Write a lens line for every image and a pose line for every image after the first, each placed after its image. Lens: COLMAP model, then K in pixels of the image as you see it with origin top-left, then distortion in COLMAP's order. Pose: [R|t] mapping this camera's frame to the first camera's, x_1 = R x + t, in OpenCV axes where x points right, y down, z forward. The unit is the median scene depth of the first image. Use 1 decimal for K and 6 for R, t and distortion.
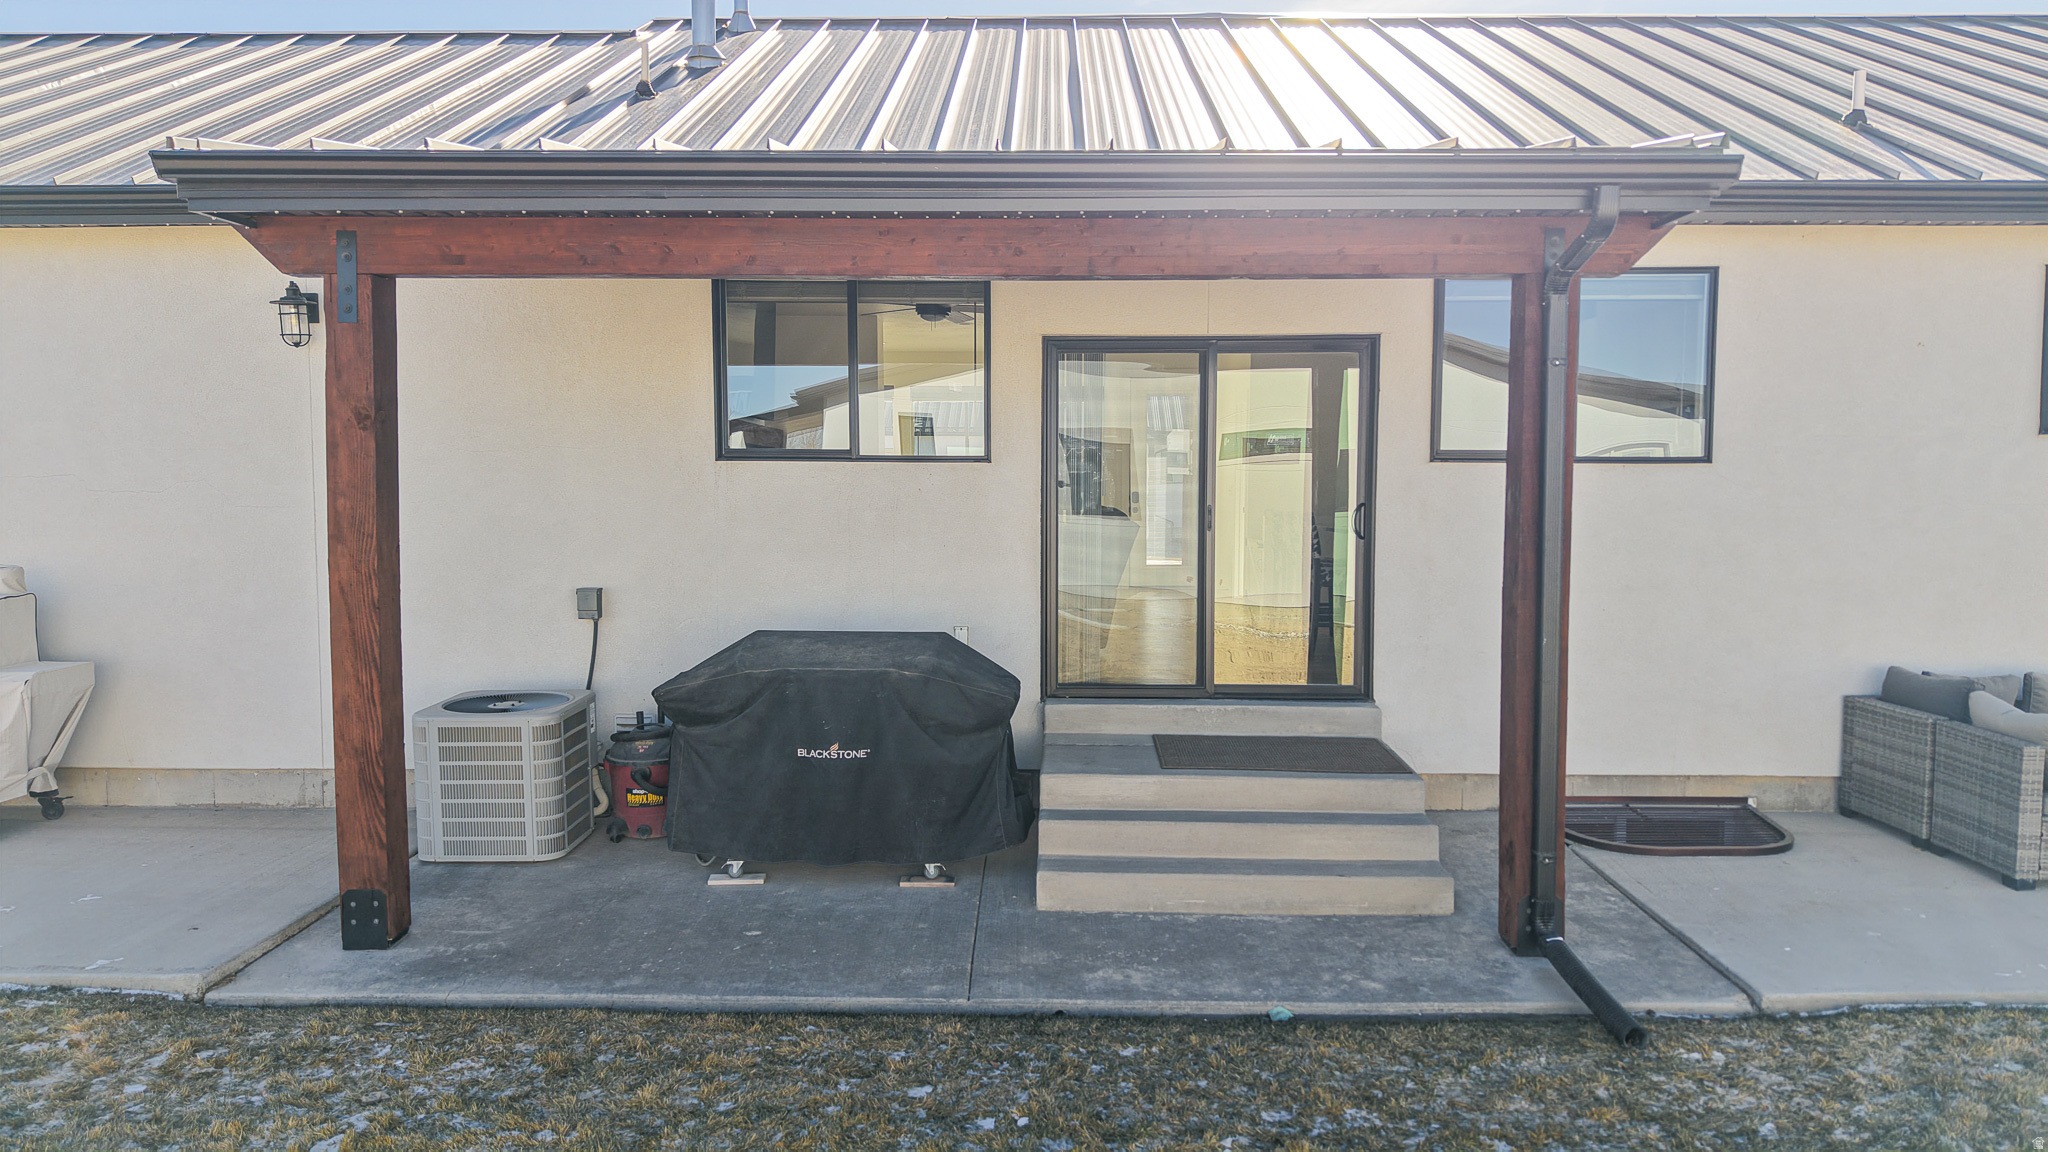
lens RADIAL K [[1365.0, 0, 1015.0], [0, 1365.0, 558.0], [0, 0, 1]] dist [0.044634, -0.053484]
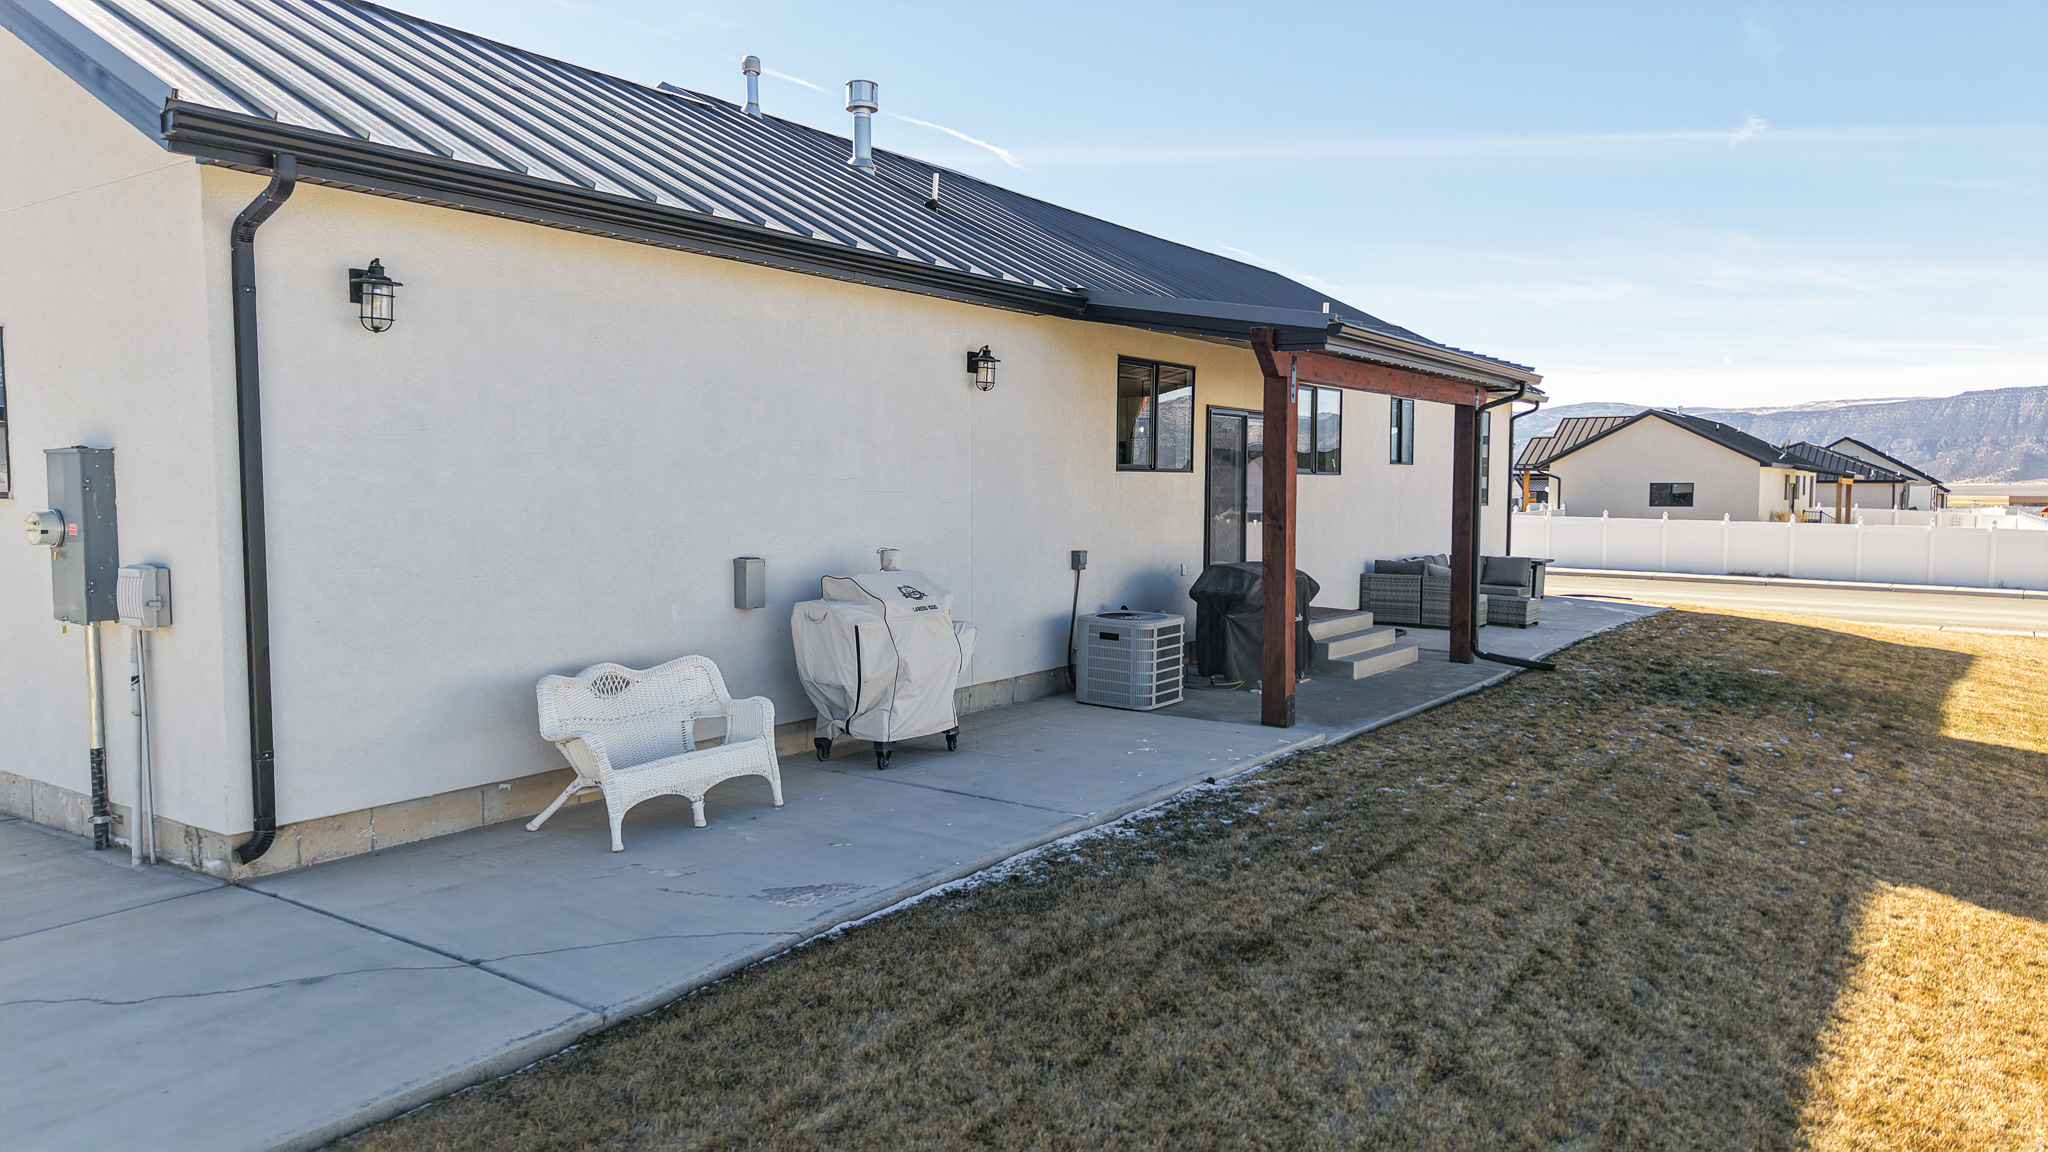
lens RADIAL K [[1365.0, 0, 1026.7], [0, 1365.0, 572.3], [0, 0, 1]] dist [0.044634, -0.053484]
pose [[0.545255, -0.053508, 0.836561, -2.020746], [0.037284, 0.998521, 0.039566, -0.020092], [-0.837441, 0.009617, 0.546444, 0.226487]]
